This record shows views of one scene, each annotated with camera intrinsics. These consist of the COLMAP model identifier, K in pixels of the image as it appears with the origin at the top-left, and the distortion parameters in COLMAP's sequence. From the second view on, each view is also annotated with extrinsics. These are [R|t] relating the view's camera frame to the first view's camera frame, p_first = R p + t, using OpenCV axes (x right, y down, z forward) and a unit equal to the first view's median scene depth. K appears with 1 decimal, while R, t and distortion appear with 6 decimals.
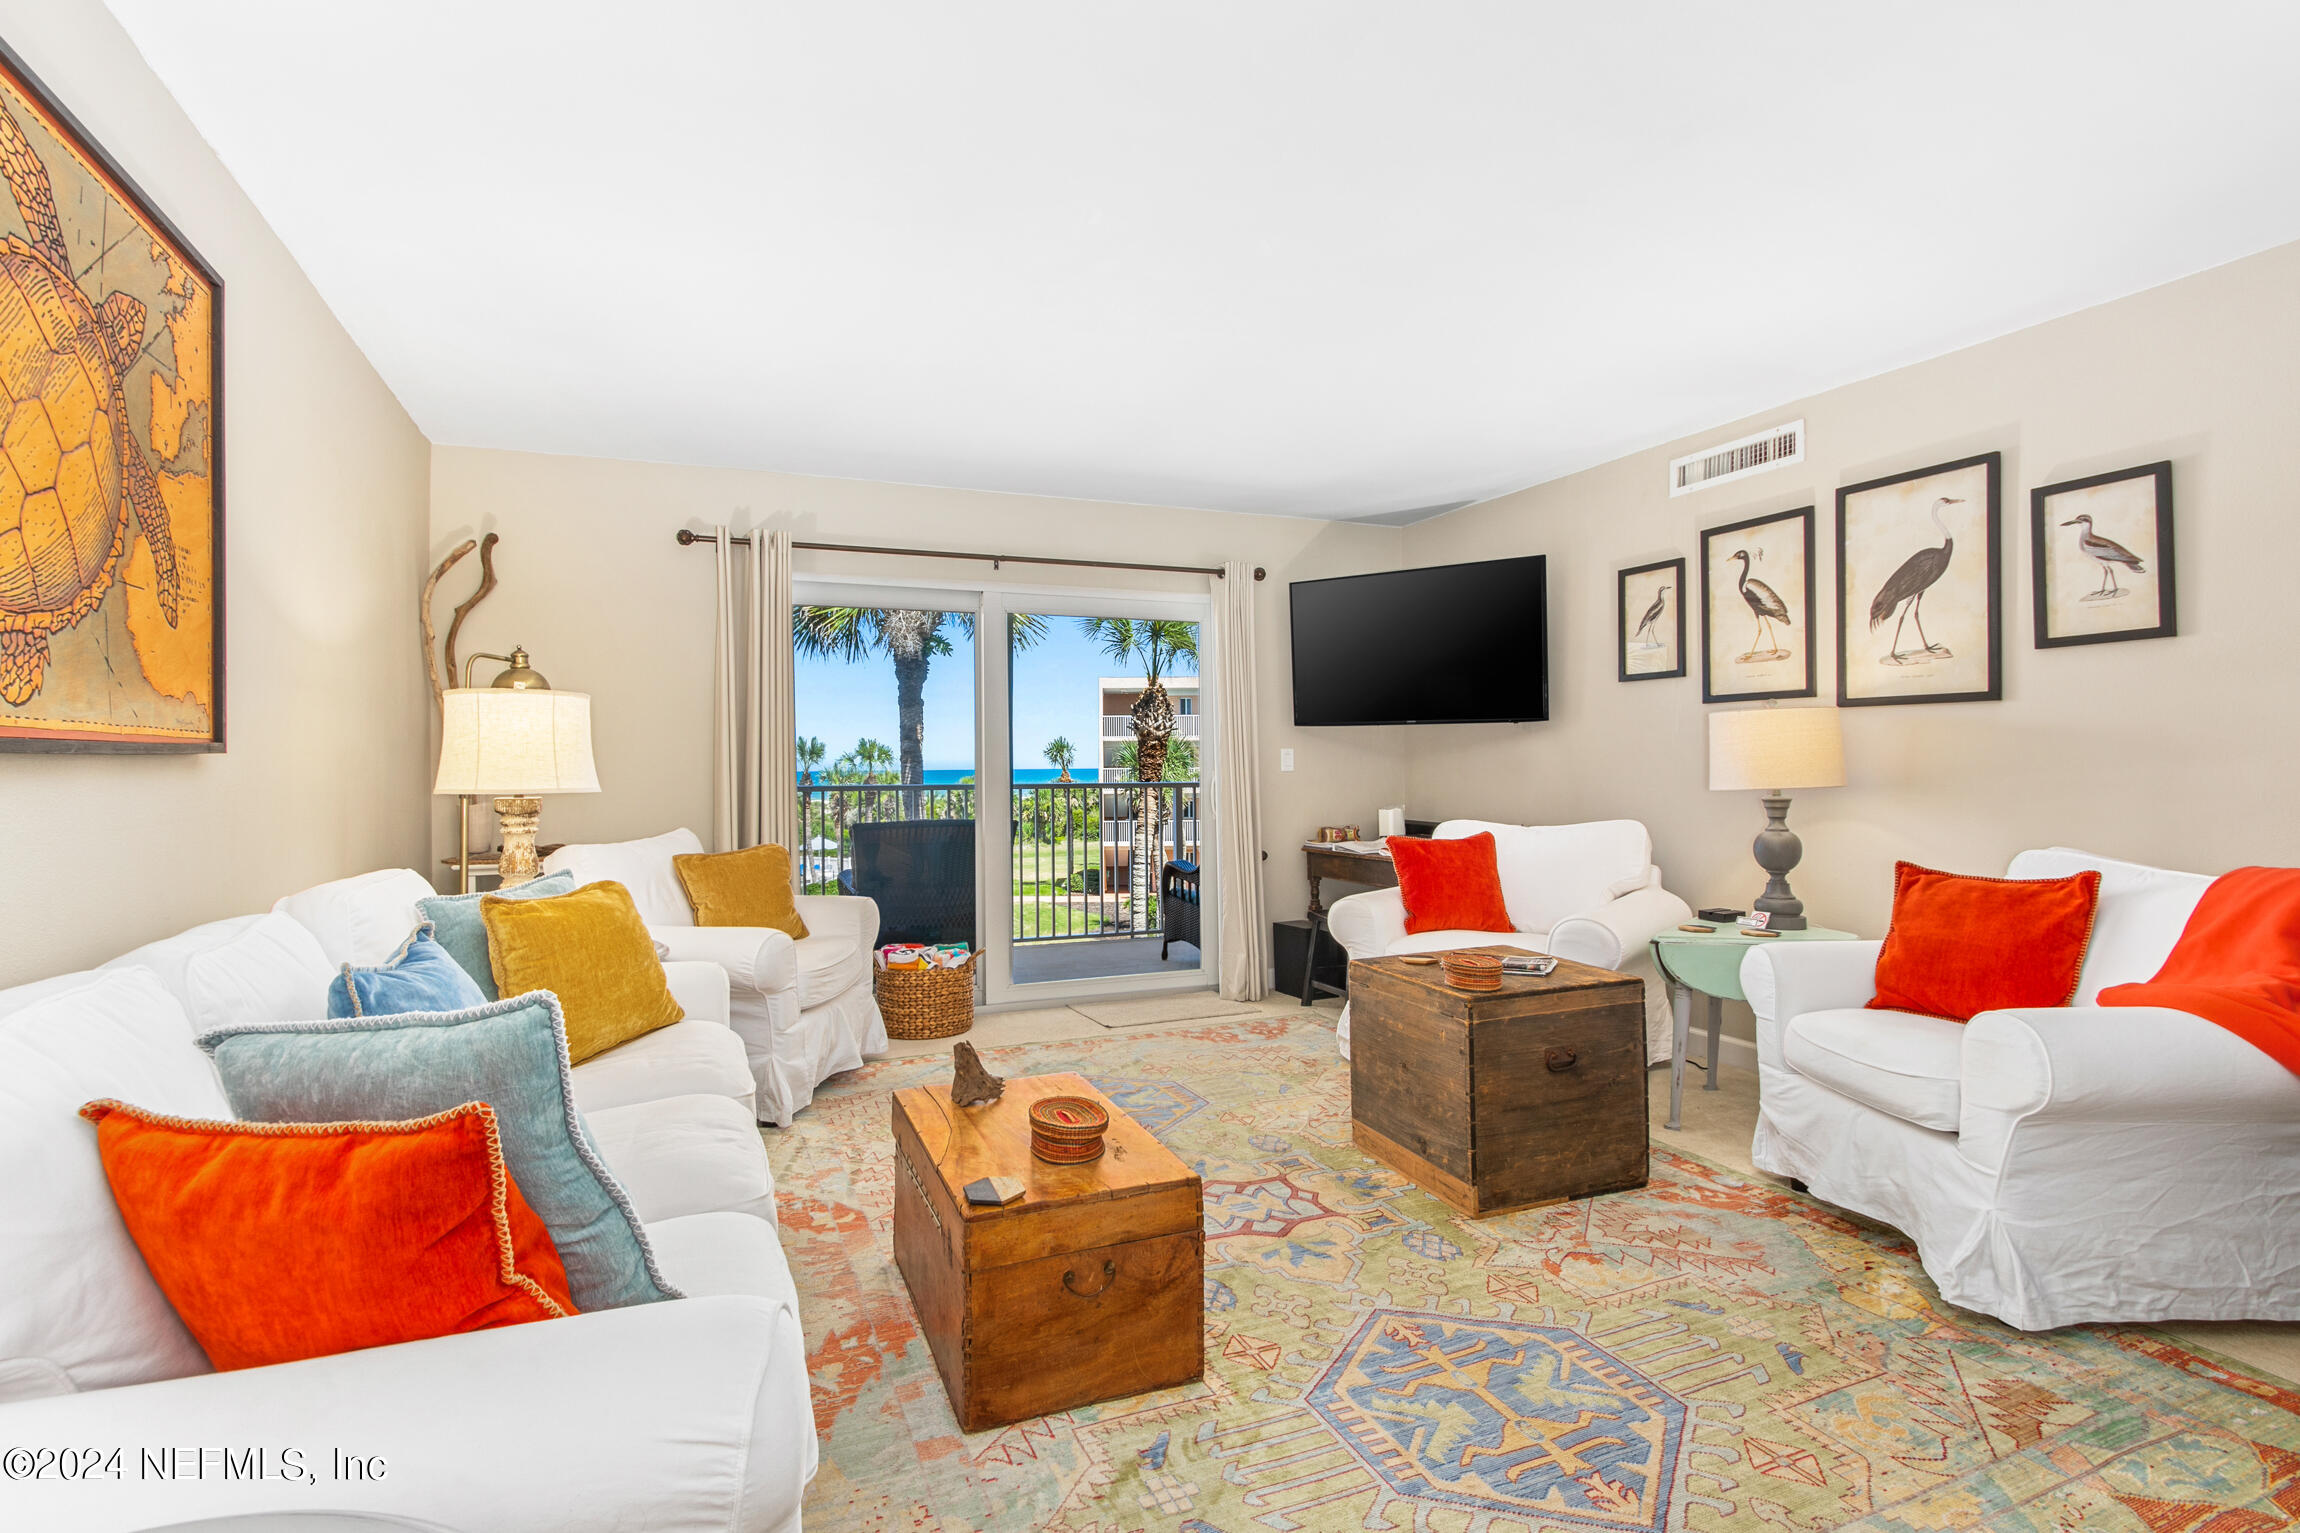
lens RADIAL K [[1062.5, 0, 1177.9], [0, 1062.5, 730.6], [0, 0, 1]] dist [0.000018, 0.000965]
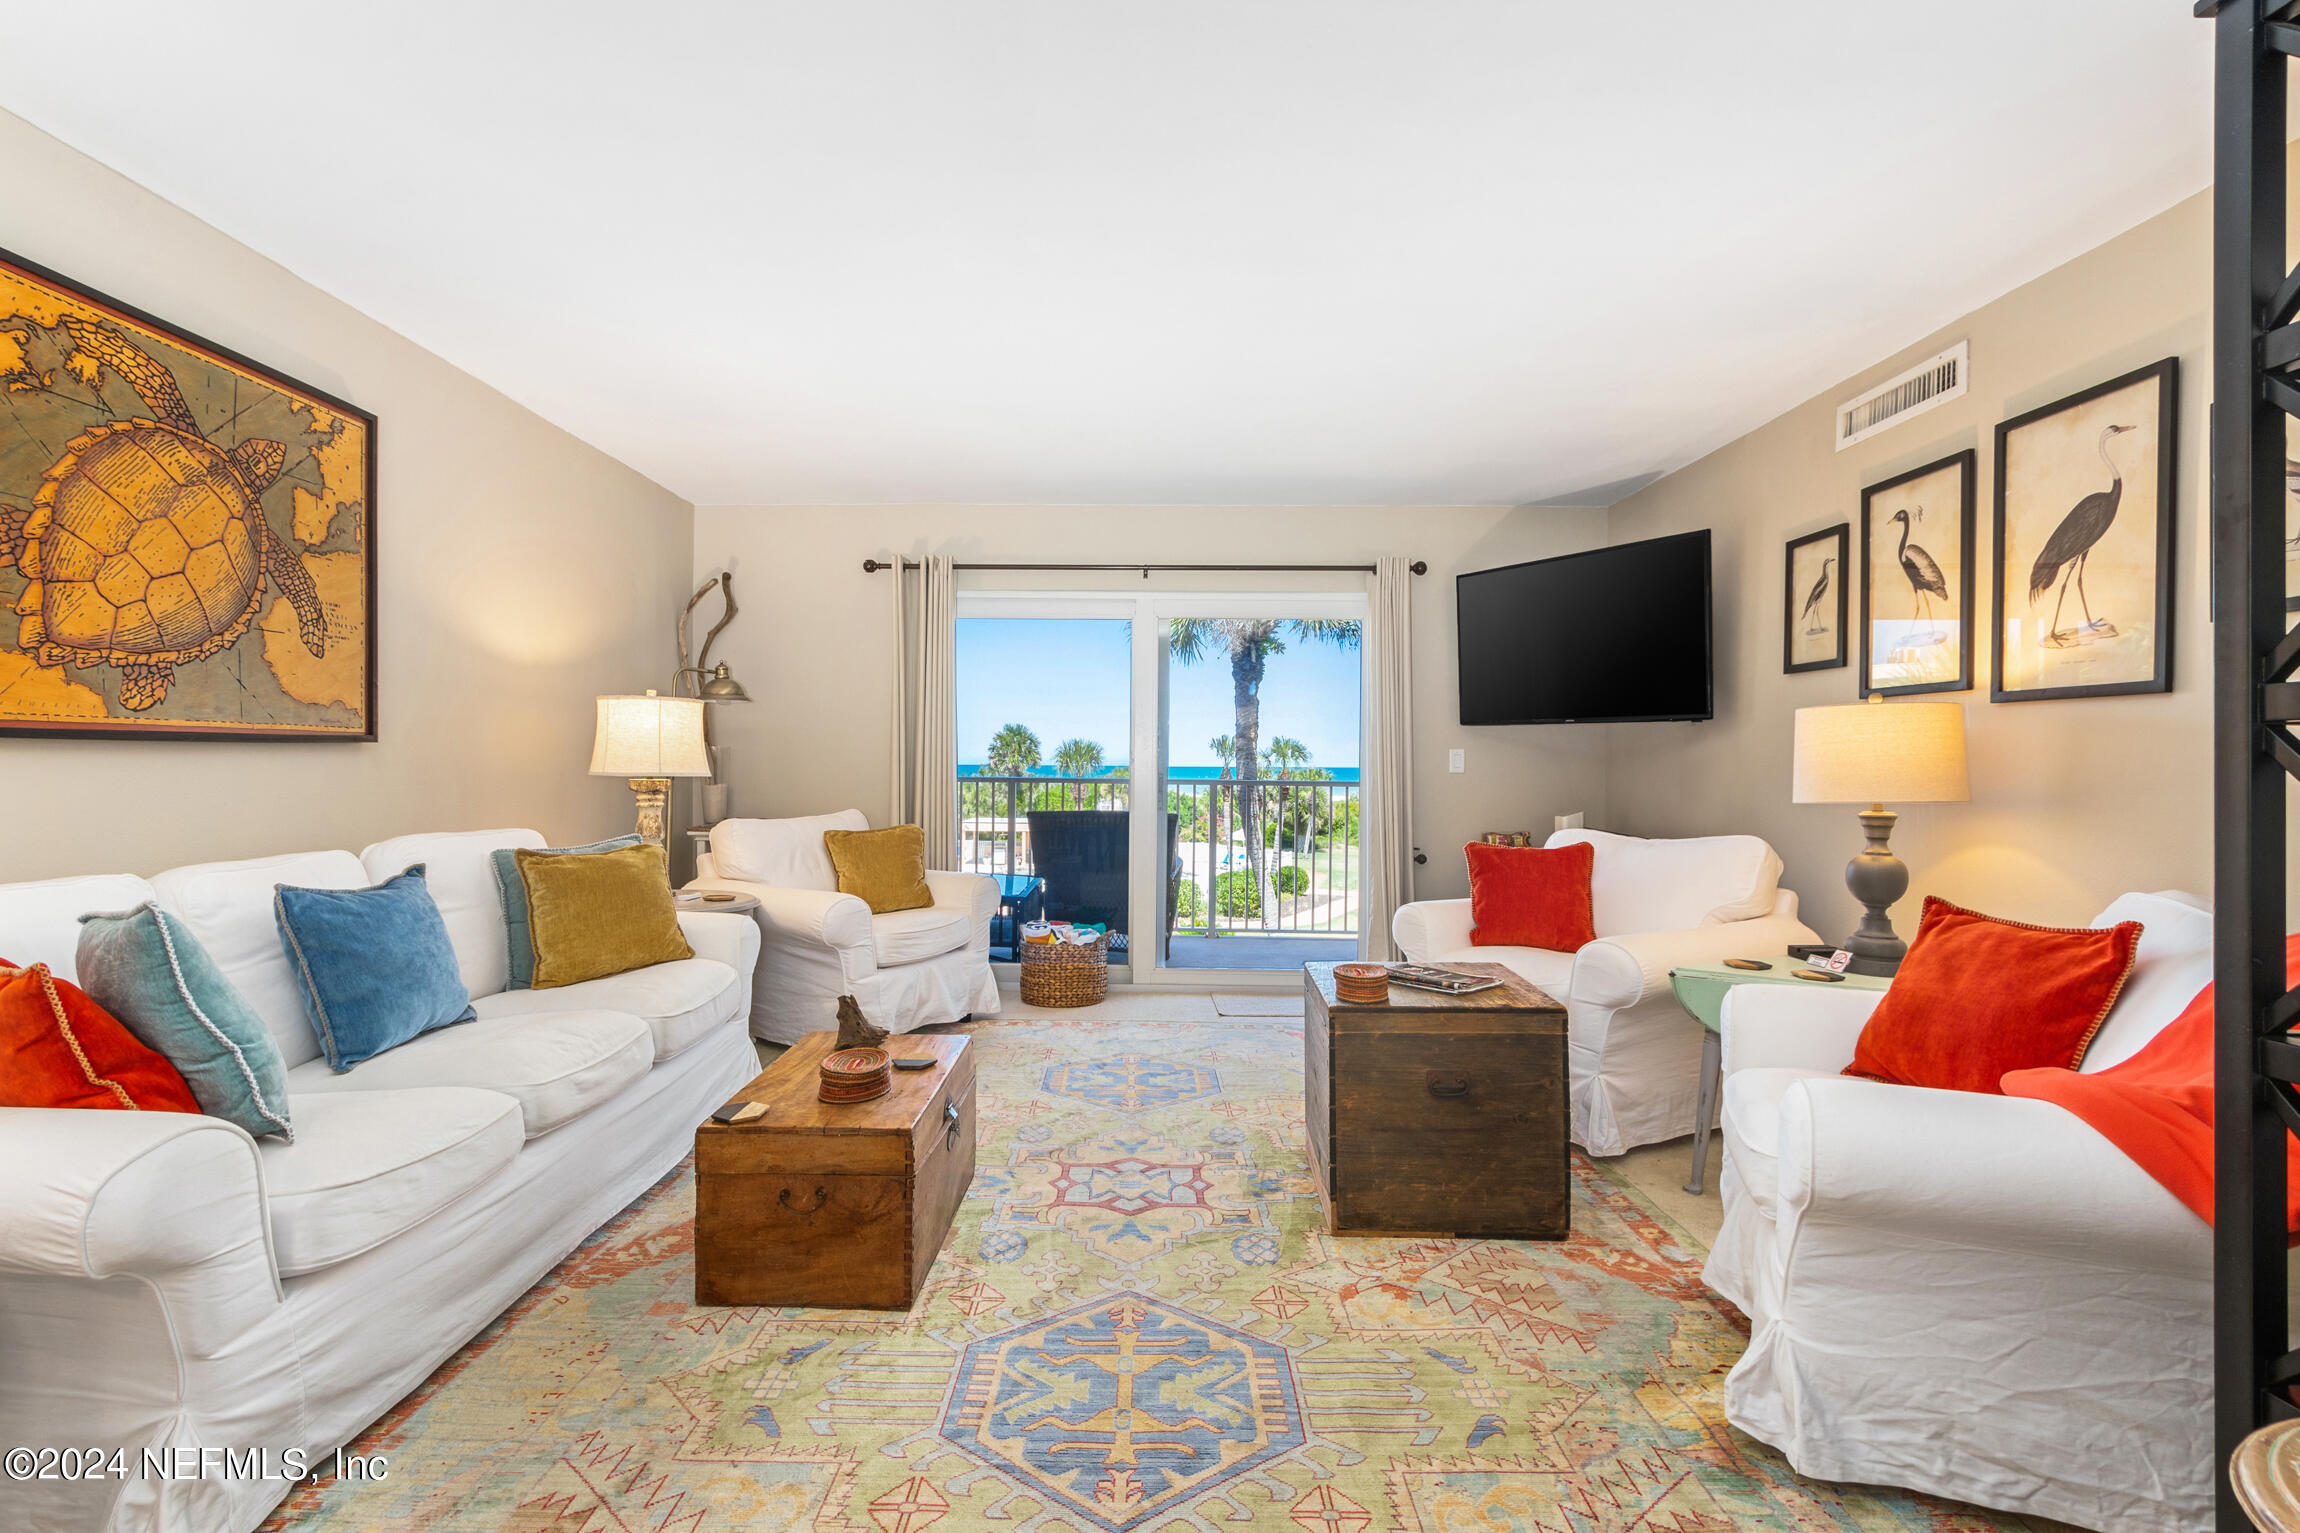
lens RADIAL K [[1062.5, 0, 1205.0], [0, 1062.5, 741.4], [0, 0, 1]] dist [0.000018, 0.000965]
pose [[0.924754, 0.007775, -0.380485, 0.515005], [-0.003364, 0.999919, 0.012255, -0.001370], [0.380549, -0.010053, 0.924706, 0.064446]]
